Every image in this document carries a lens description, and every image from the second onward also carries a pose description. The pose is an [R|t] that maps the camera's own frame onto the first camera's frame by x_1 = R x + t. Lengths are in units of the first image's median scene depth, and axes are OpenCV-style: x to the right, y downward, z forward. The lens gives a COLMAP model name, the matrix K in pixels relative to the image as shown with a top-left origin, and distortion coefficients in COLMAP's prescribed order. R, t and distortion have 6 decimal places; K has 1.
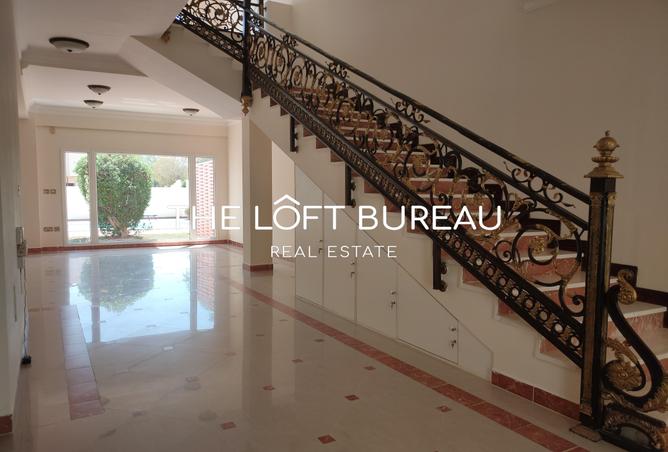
lens RADIAL K [[513.9, 0, 334.0], [0, 513.9, 230.5], [0, 0, 1]] dist [0.032901, -0.002726]
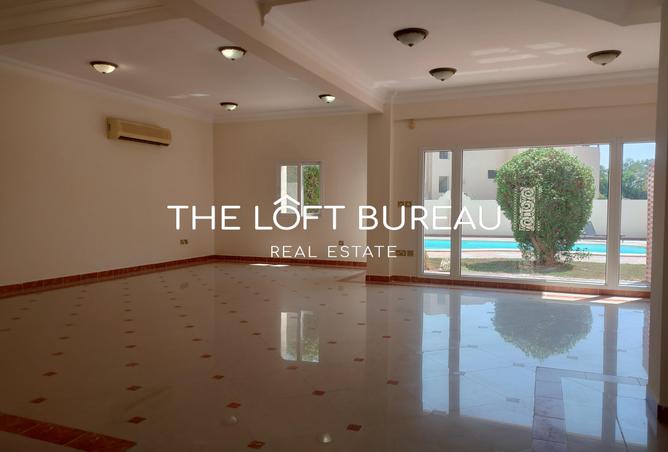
lens RADIAL K [[513.9, 0, 334.0], [0, 513.9, 230.5], [0, 0, 1]] dist [0.032901, -0.002726]
pose [[0.628677, 0.034615, -0.776896, -0.018906], [-0.056137, 0.998423, -0.000942, -0.028601], [0.775638, 0.044205, 0.629628, 0.425682]]
